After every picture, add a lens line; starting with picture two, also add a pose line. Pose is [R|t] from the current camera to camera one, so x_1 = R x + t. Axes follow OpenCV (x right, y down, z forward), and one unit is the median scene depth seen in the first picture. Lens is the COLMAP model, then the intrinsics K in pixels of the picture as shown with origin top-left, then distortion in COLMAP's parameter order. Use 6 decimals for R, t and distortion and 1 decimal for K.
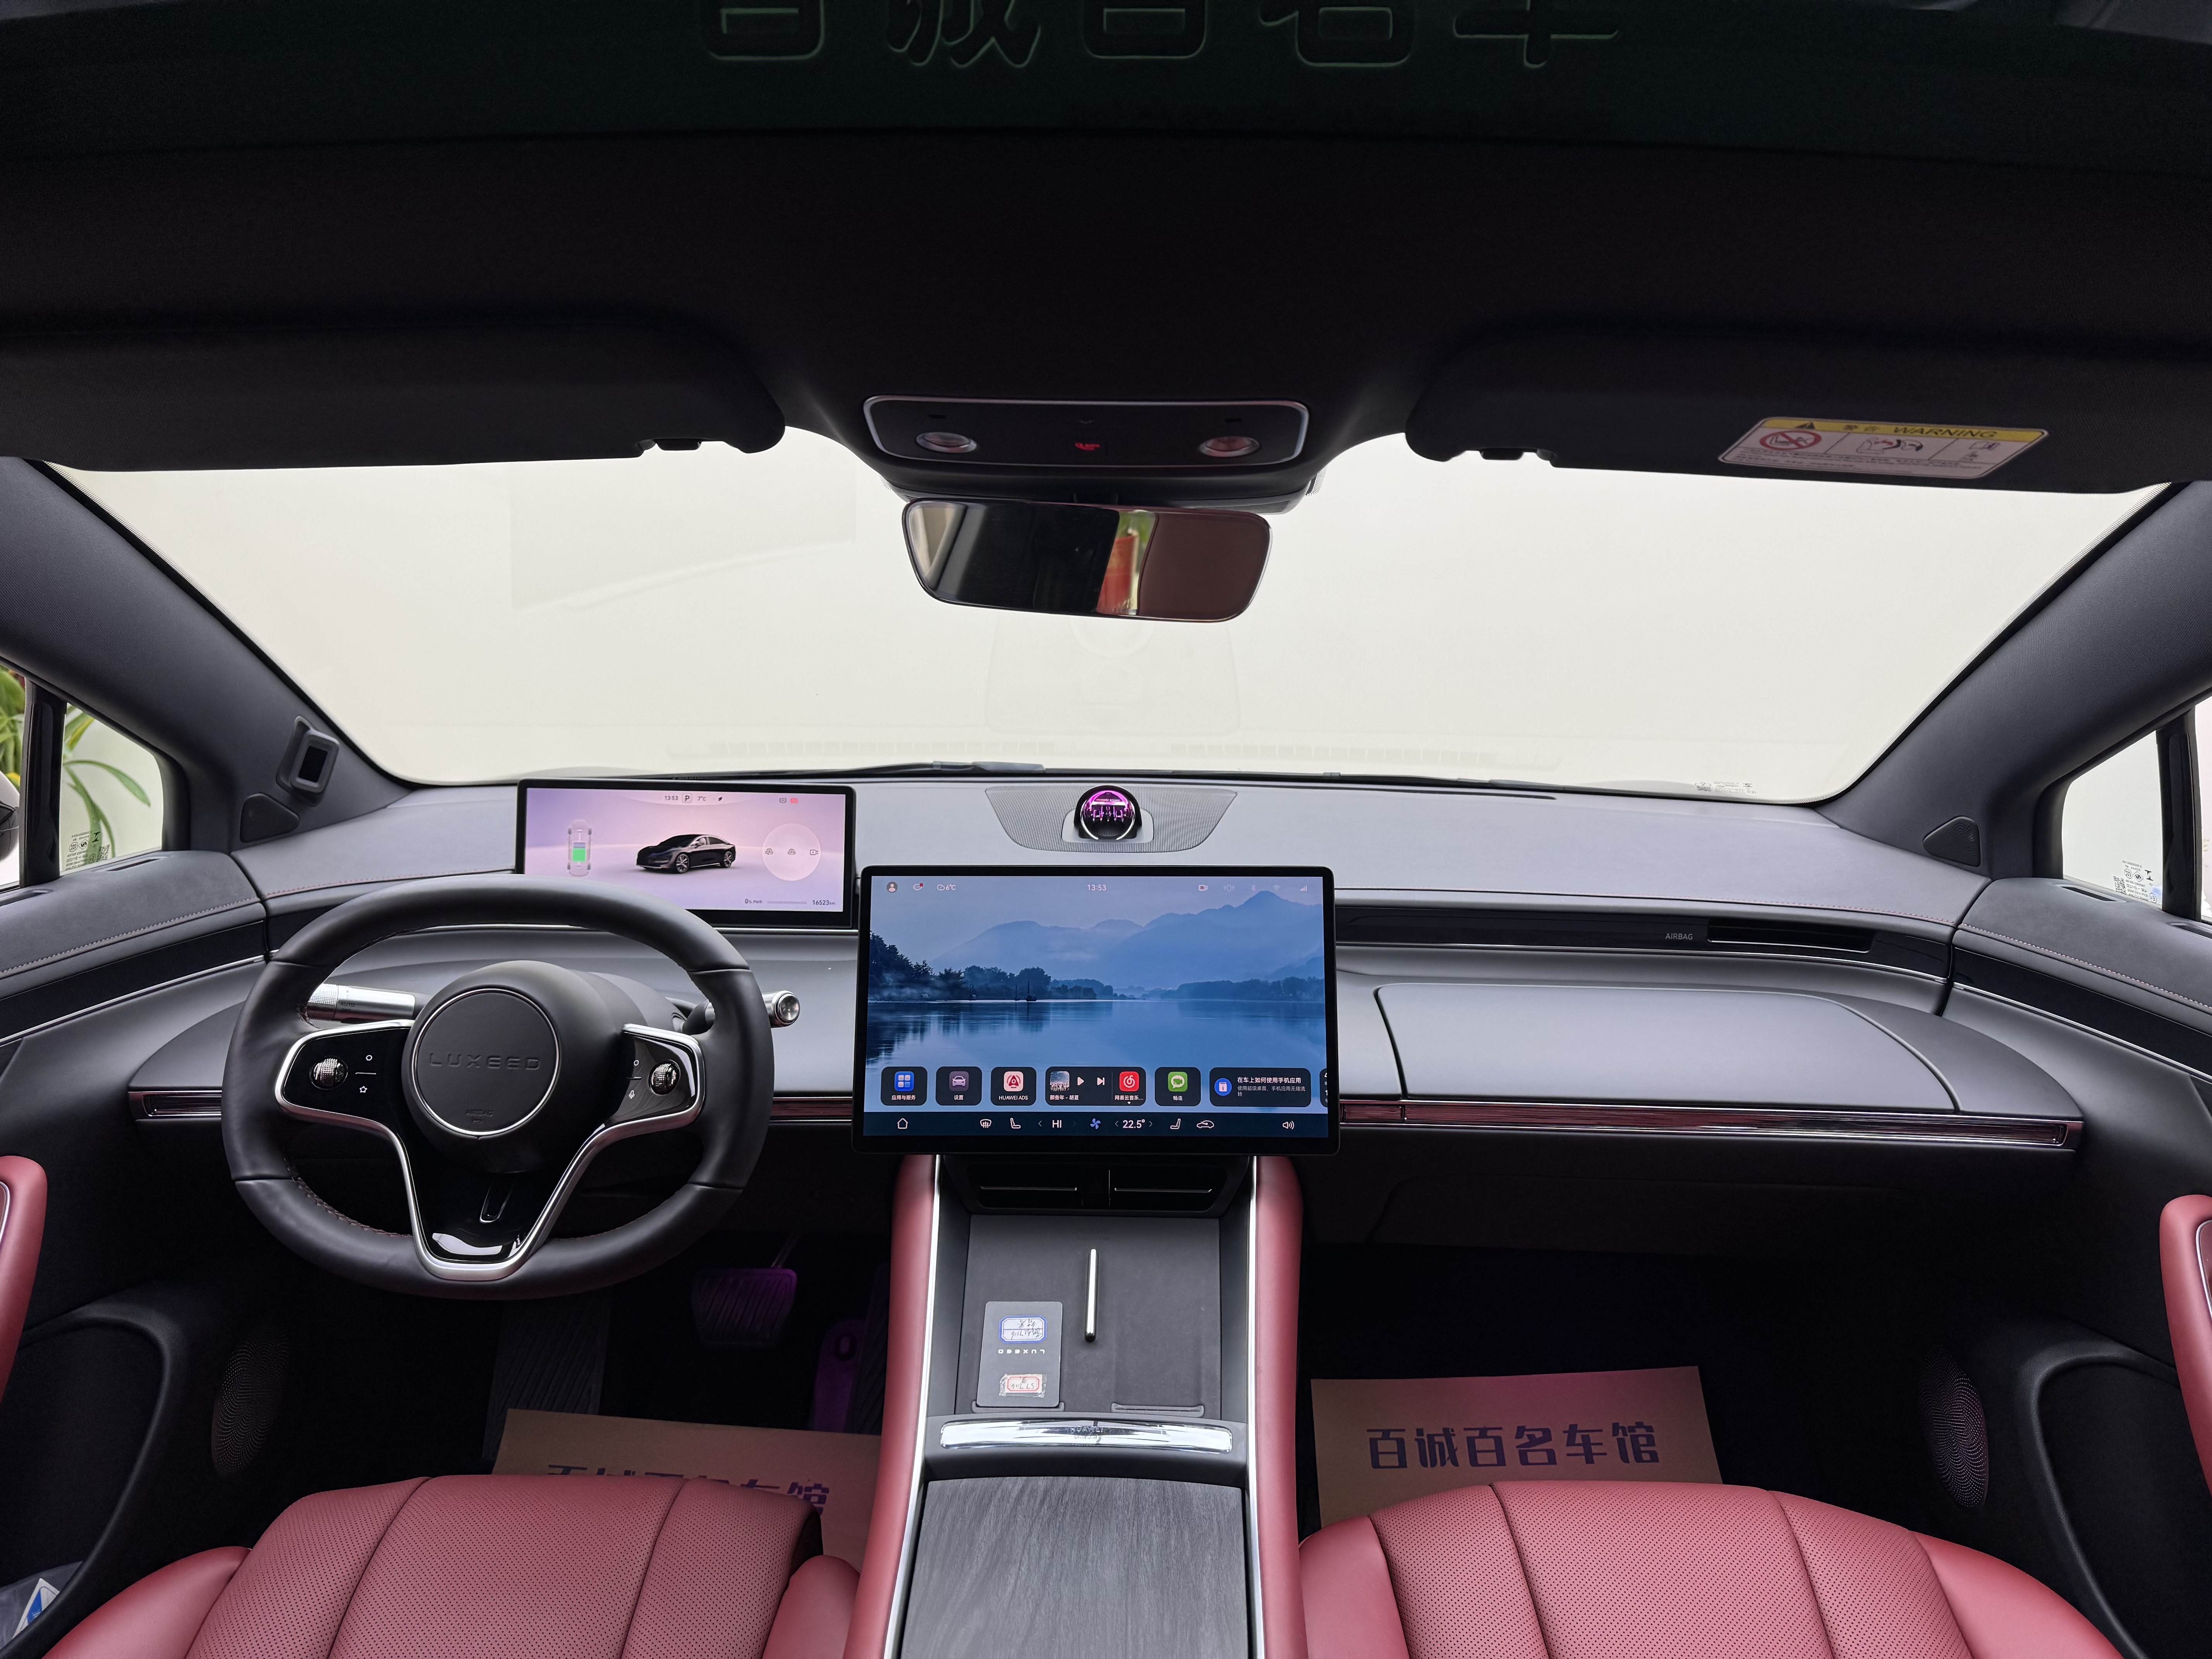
lens RADIAL K [[1614.3, 0, 1165.0], [0, 1614.3, 819.0], [0, 0, 1]] dist [0.001607, -0.012158]
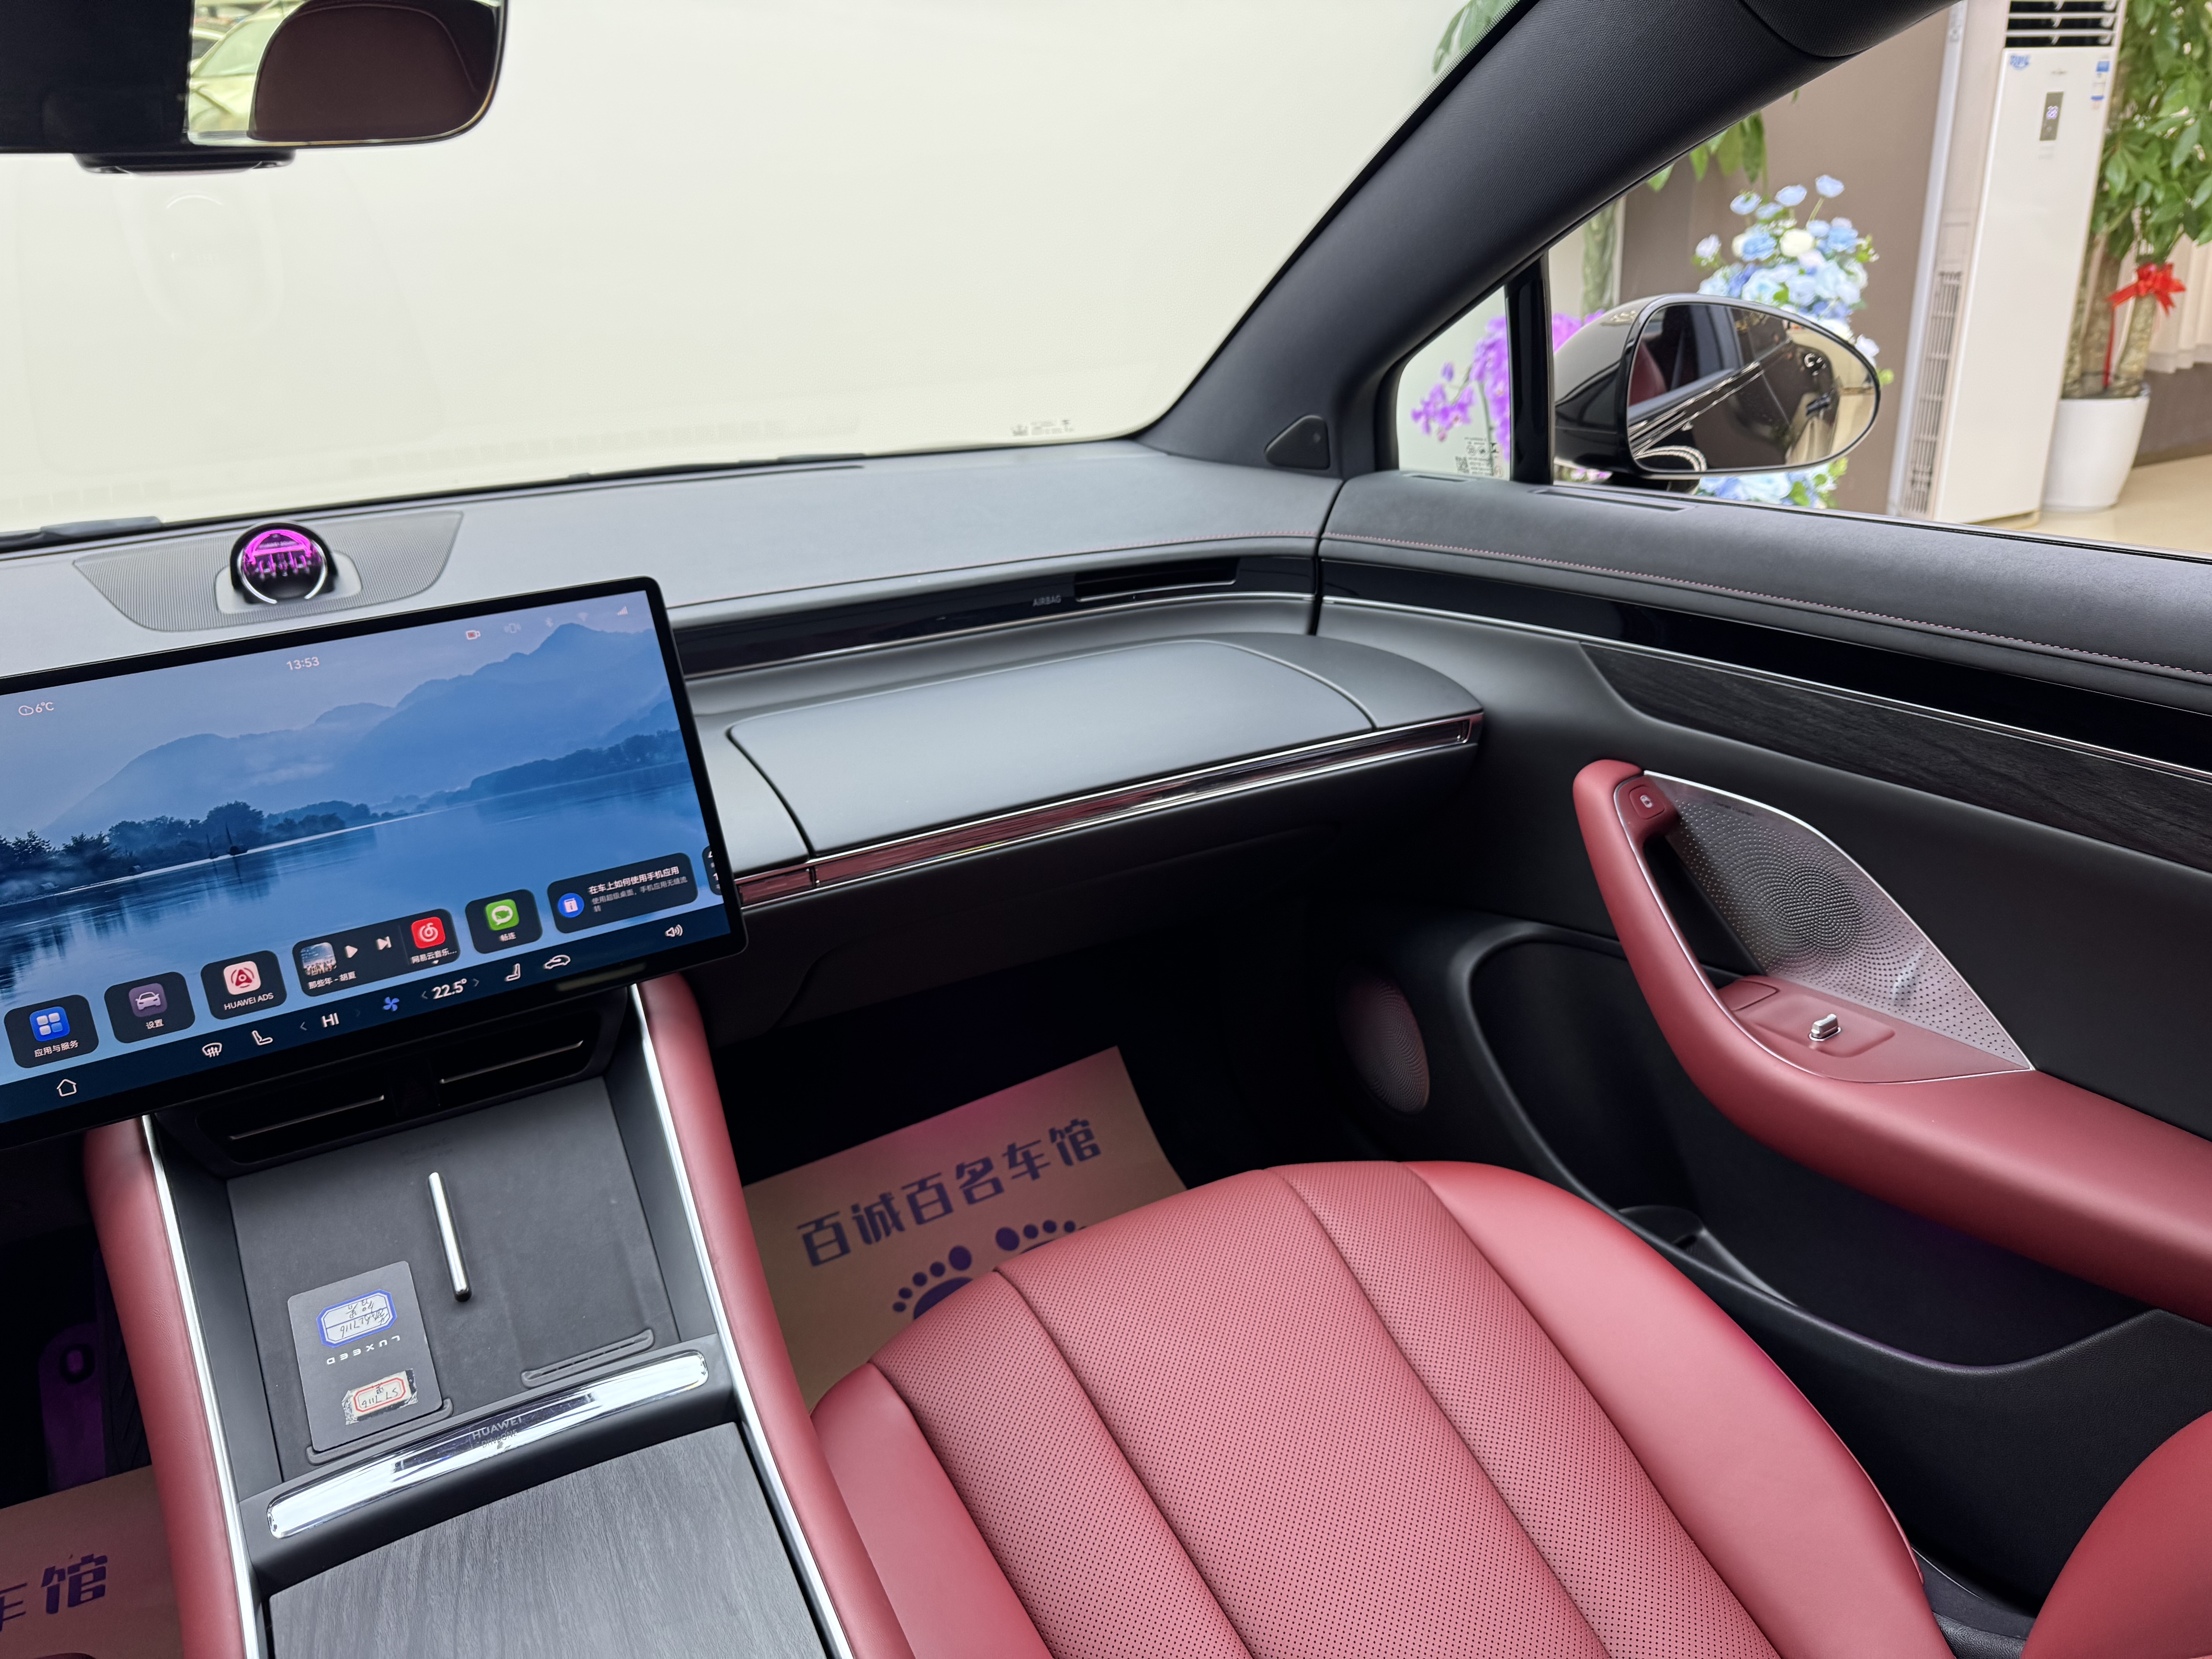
lens RADIAL K [[1614.3, 0, 1165.0], [0, 1614.3, 819.0], [0, 0, 1]] dist [0.001607, -0.012158]
pose [[0.877897, -0.228789, 0.420658, -0.024772], [0.150034, 0.965664, 0.212094, 0.016462], [-0.454739, -0.123083, 0.882079, 0.251462]]
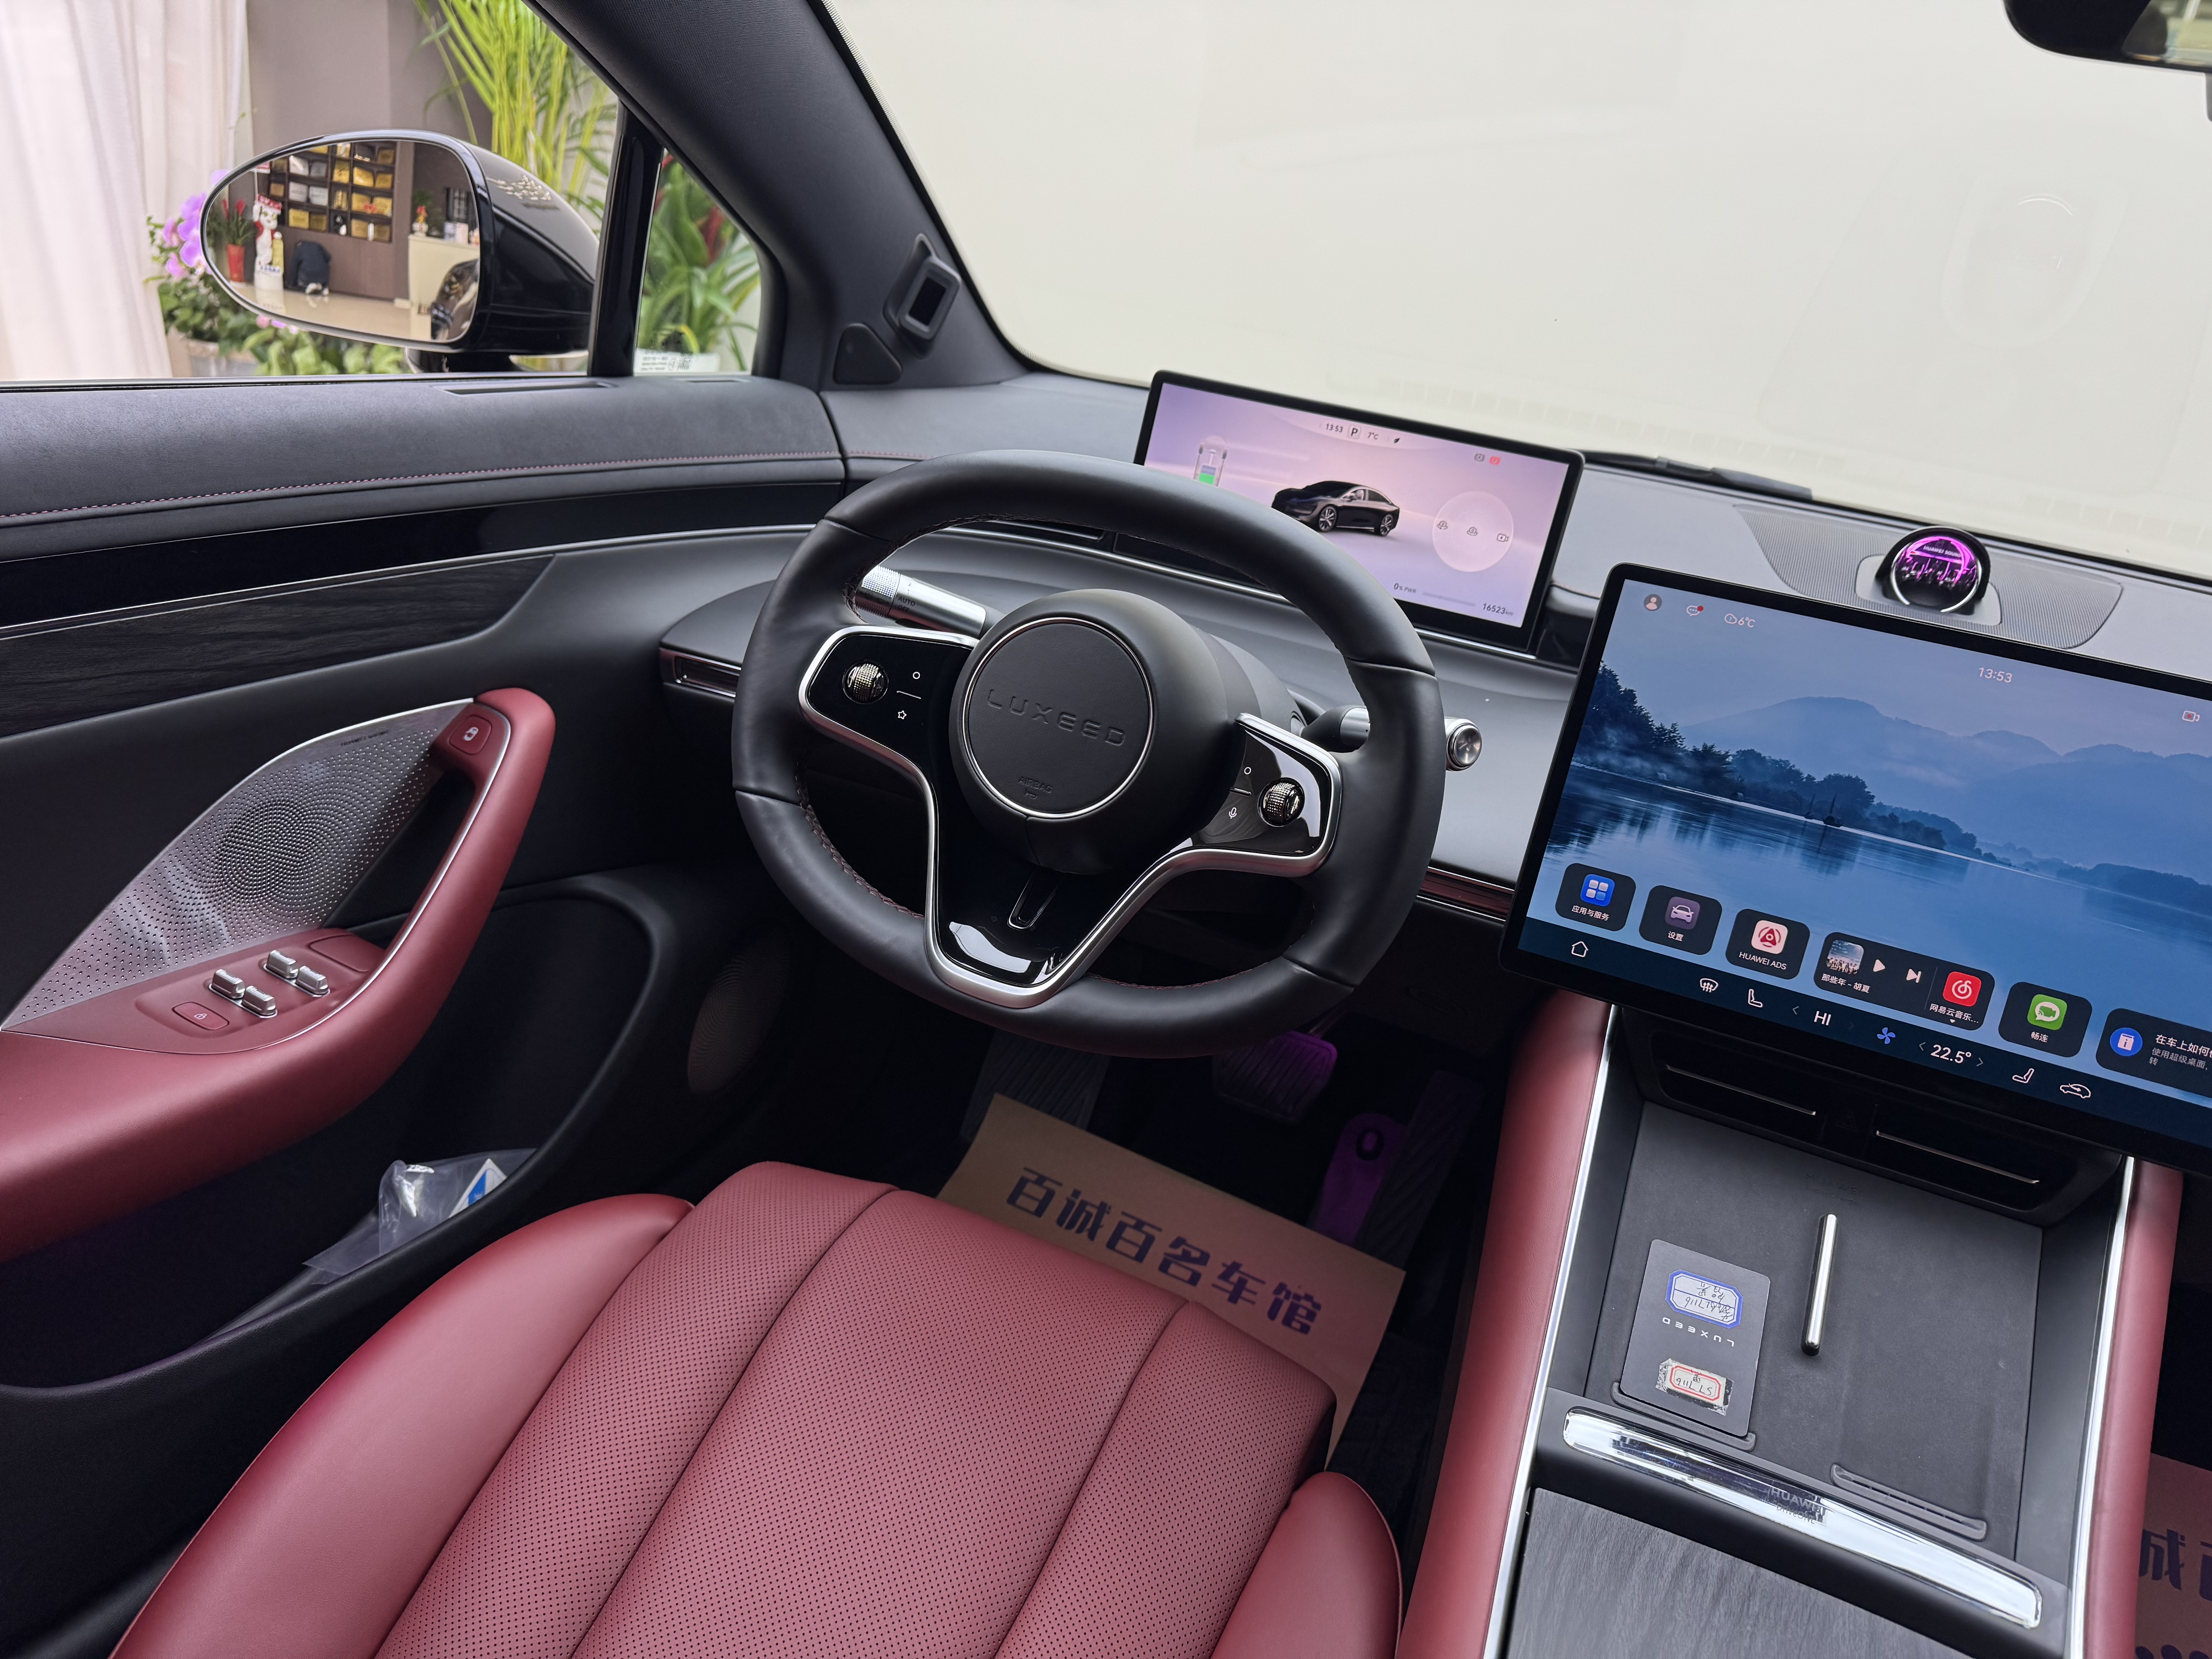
lens RADIAL K [[1609.8, 0, 1105.5], [0, 1609.8, 840.0], [0, 0, 1]] dist [0.035813, -0.051505]
pose [[0.909208, 0.264341, -0.321660, -0.137382], [-0.201998, 0.955636, 0.214375, 0.038683], [0.364058, -0.129937, 0.922268, 0.299483]]
